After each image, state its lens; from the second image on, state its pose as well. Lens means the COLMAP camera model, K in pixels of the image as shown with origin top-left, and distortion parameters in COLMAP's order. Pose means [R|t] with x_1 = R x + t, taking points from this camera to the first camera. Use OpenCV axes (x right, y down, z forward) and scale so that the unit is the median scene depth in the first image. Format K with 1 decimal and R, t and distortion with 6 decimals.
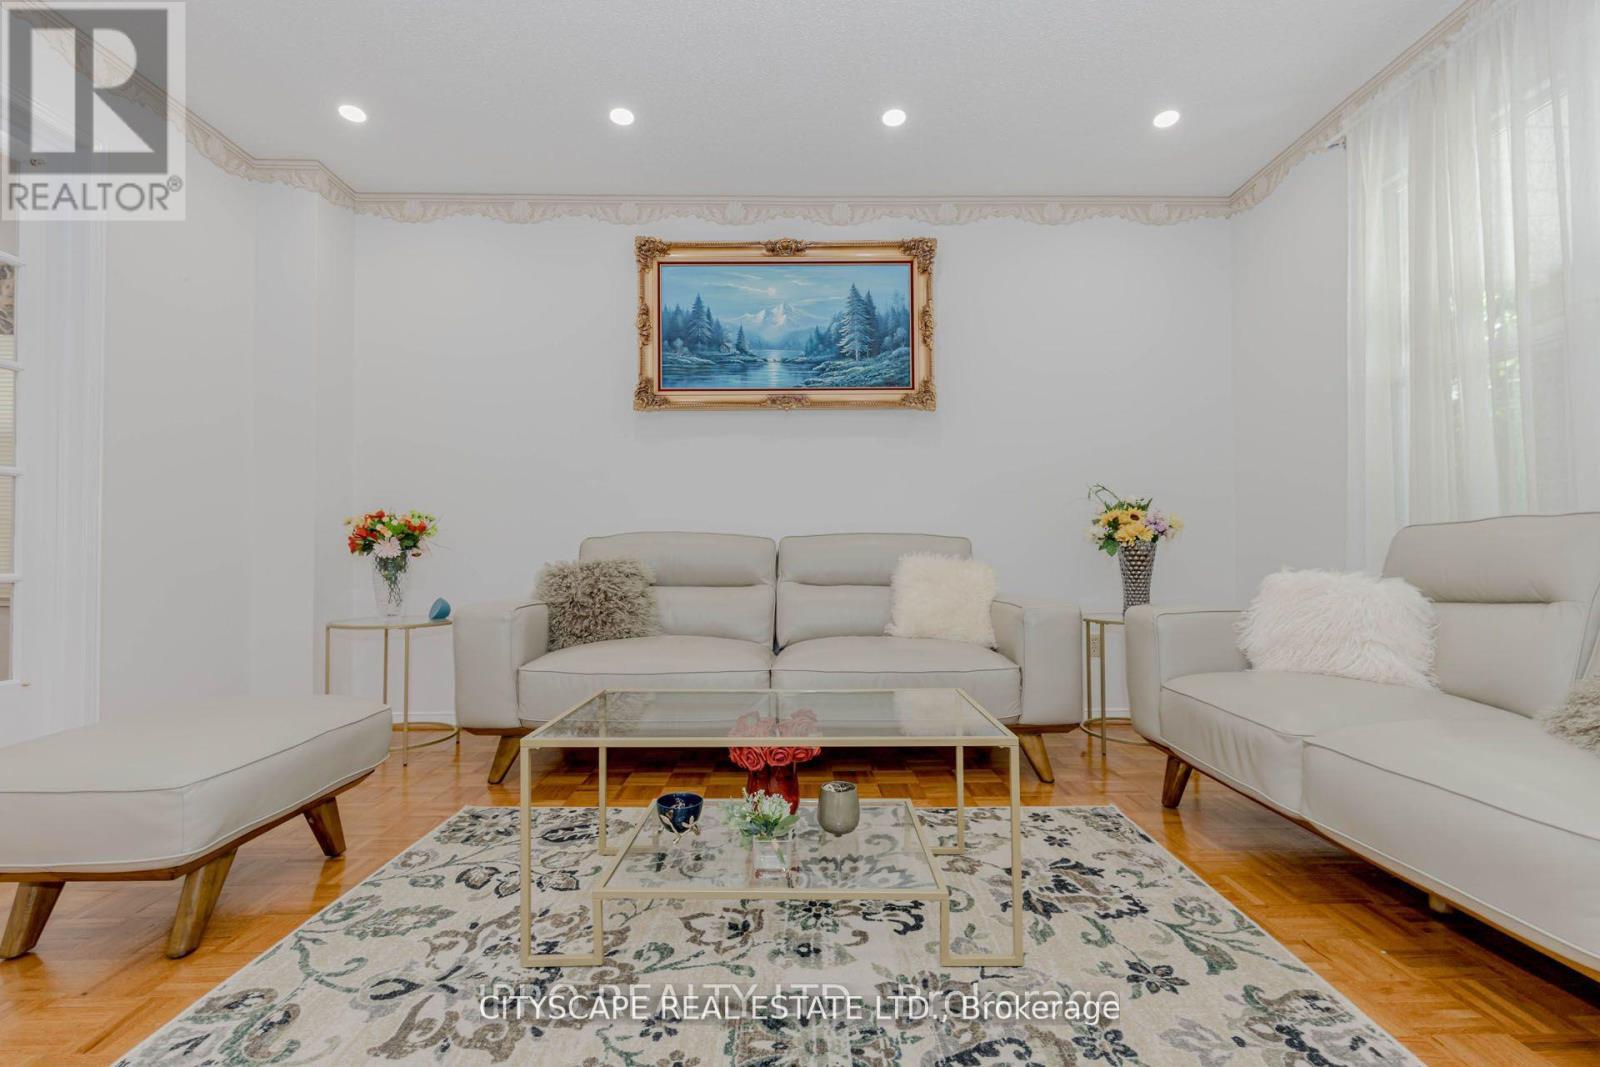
lens RADIAL K [[721.2, 0, 790.5], [0, 721.2, 533.5], [0, 0, 1]] dist [-0.000896, -0.000371]
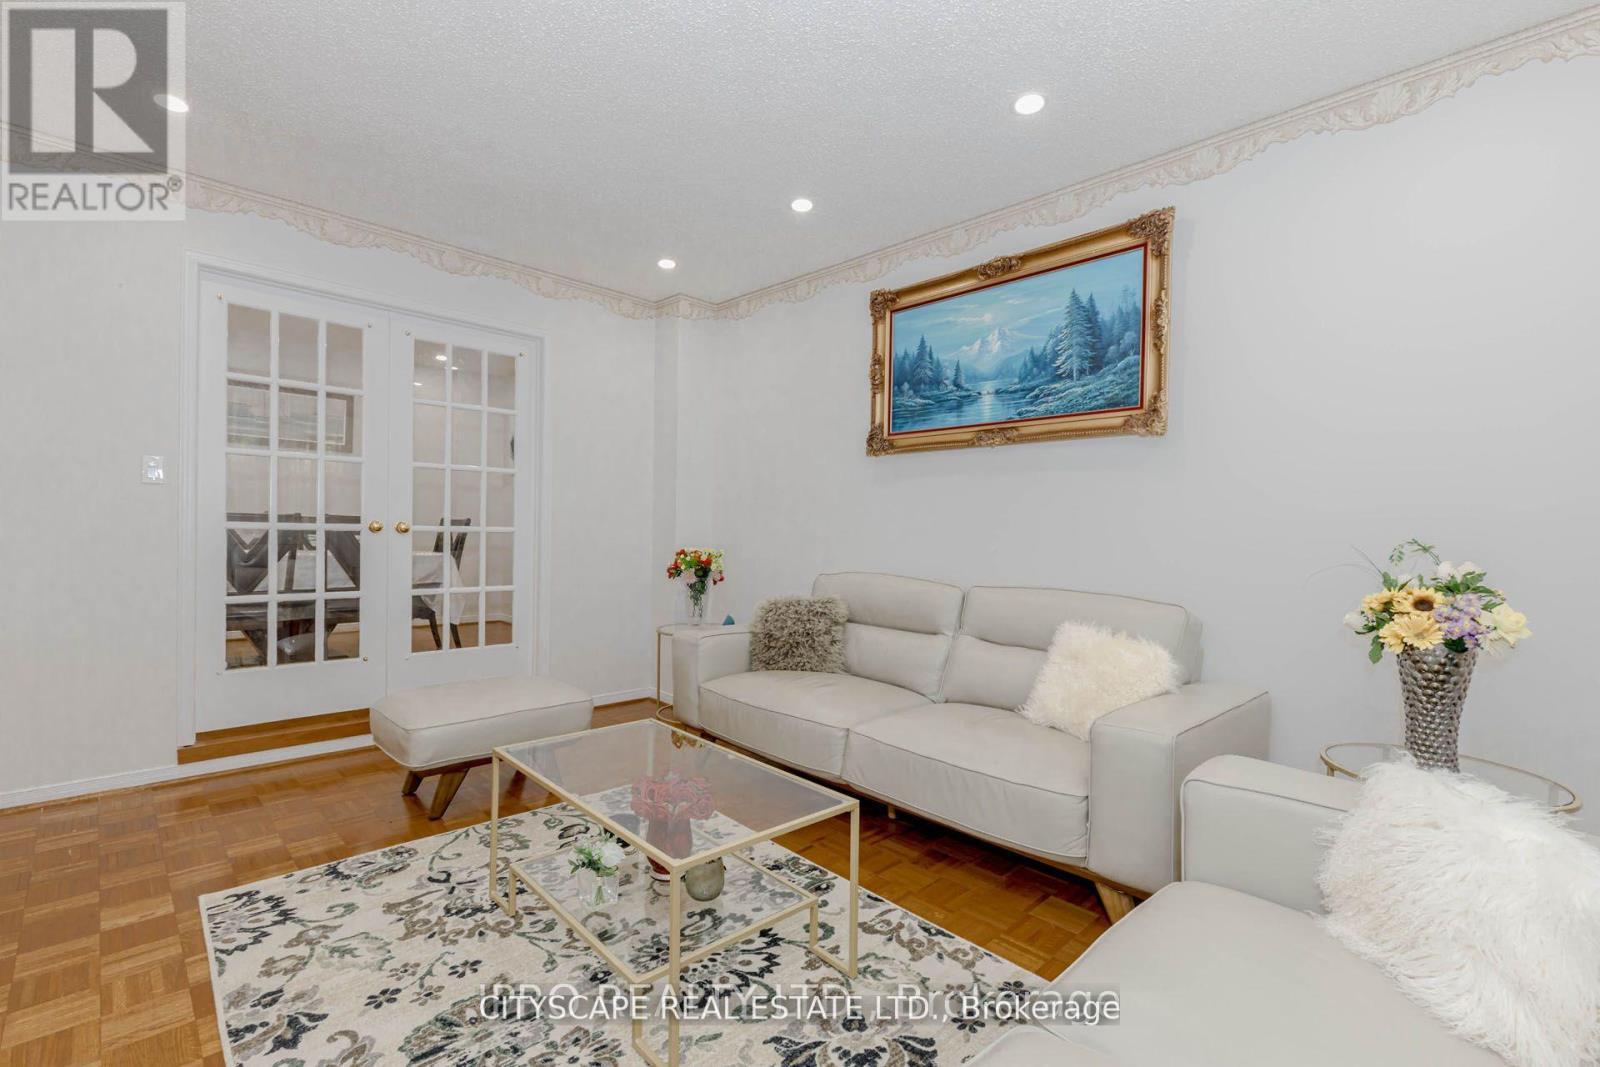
lens RADIAL K [[707.9, 0, 786.0], [0, 707.9, 534.7], [0, 0, 1]] dist [0.000828, -0.000298]
pose [[0.688462, 0.020412, -0.724985, 0.464528], [-0.000701, 0.999622, 0.027479, -0.082700], [0.725272, -0.018410, 0.688216, 0.183395]]
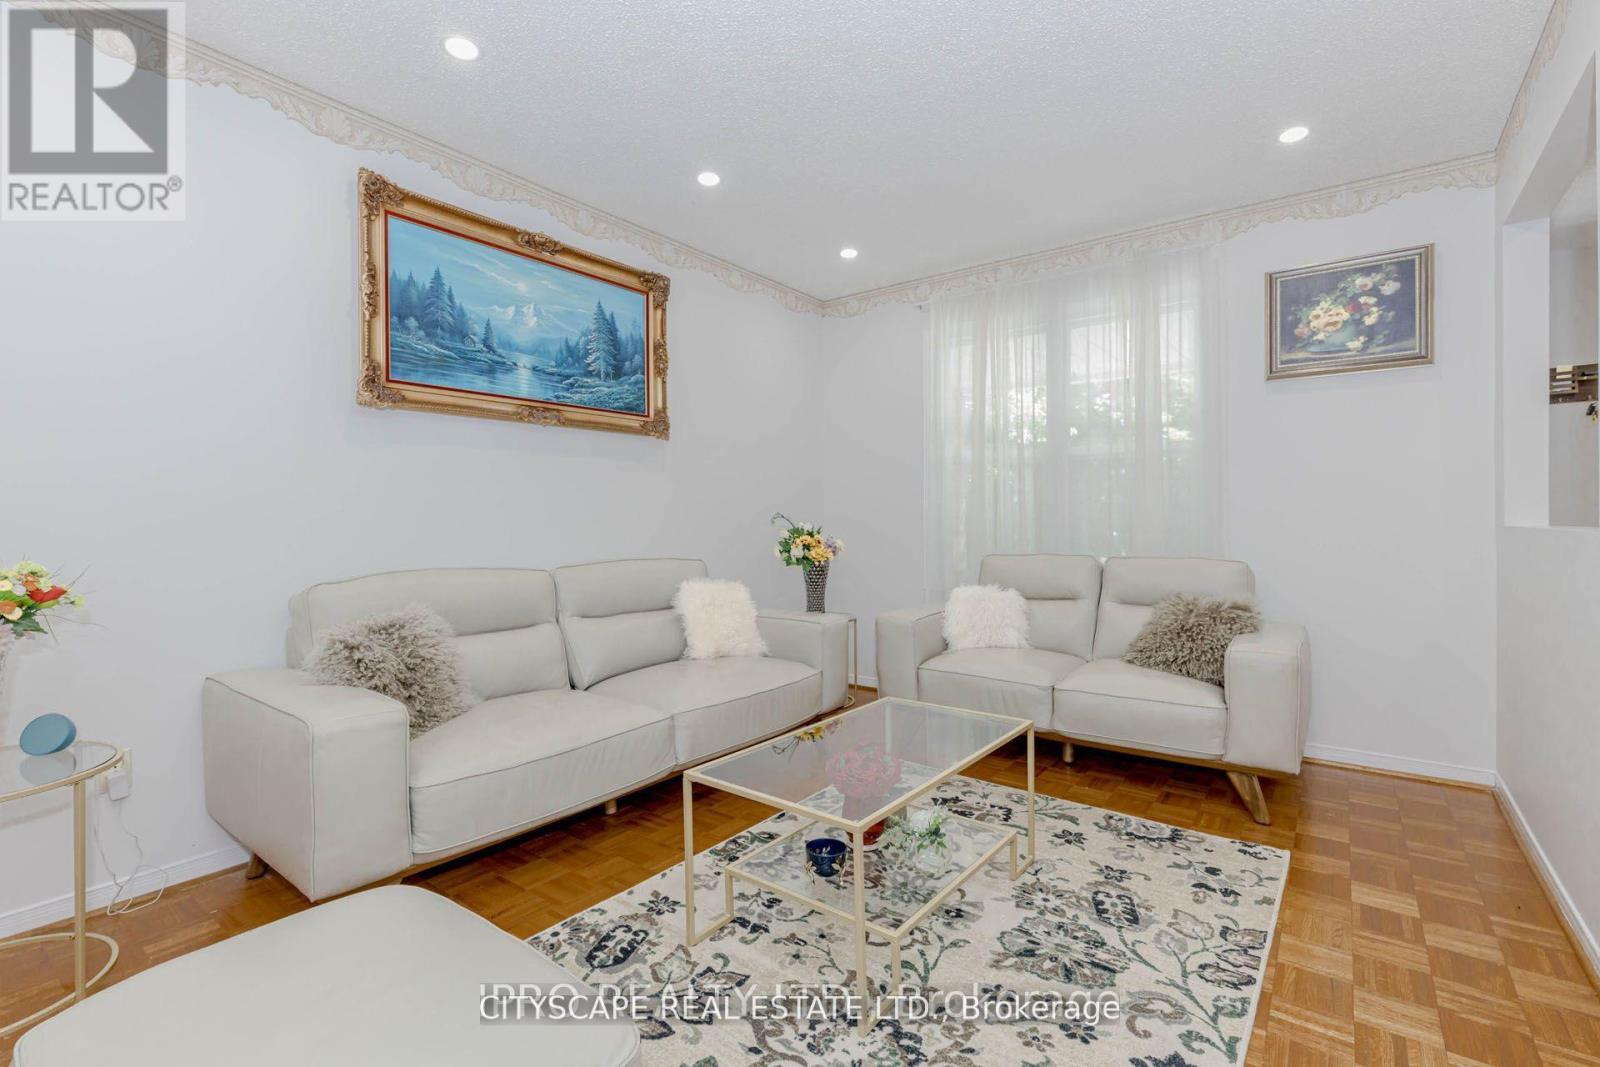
lens RADIAL K [[735.0, 0, 805.9], [0, 735.0, 510.4], [0, 0, 1]] dist [0.000379, -0.000212]
pose [[0.598534, 0.008458, 0.801053, -0.540238], [-0.021630, 0.999750, 0.005606, -0.075934], [-0.800806, -0.020682, 0.598567, 0.179895]]
